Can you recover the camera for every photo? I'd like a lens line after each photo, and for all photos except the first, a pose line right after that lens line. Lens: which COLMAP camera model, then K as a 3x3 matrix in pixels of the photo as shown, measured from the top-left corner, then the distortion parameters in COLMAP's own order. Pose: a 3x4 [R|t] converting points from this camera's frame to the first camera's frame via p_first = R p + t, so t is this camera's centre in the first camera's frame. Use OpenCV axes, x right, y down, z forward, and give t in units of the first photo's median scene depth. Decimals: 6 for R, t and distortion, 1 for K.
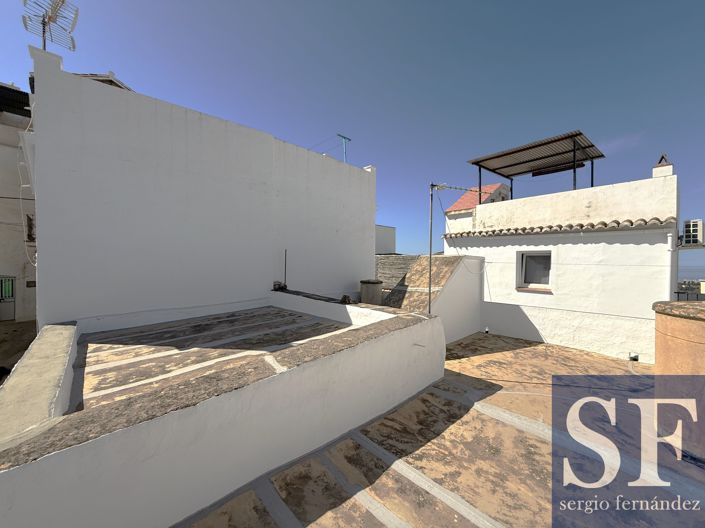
lens RADIAL K [[276.5, 0, 353.3], [0, 276.5, 263.5], [0, 0, 1]] dist [0.018286, 0.000003]
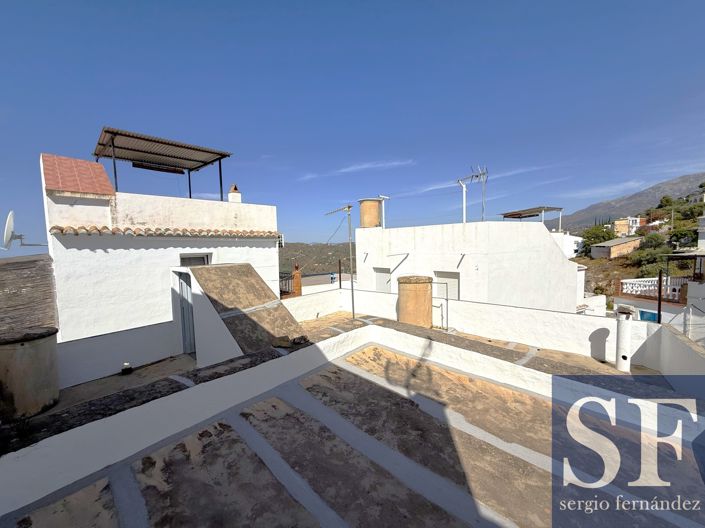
lens RADIAL K [[276.5, 0, 353.2], [0, 276.5, 261.6], [0, 0, 1]] dist [0.018286, 0.000003]
pose [[-0.066084, -0.063759, 0.995775, -0.401561], [0.036748, 0.997124, 0.066285, -0.060743], [-0.997137, 0.040973, -0.063551, 0.497045]]
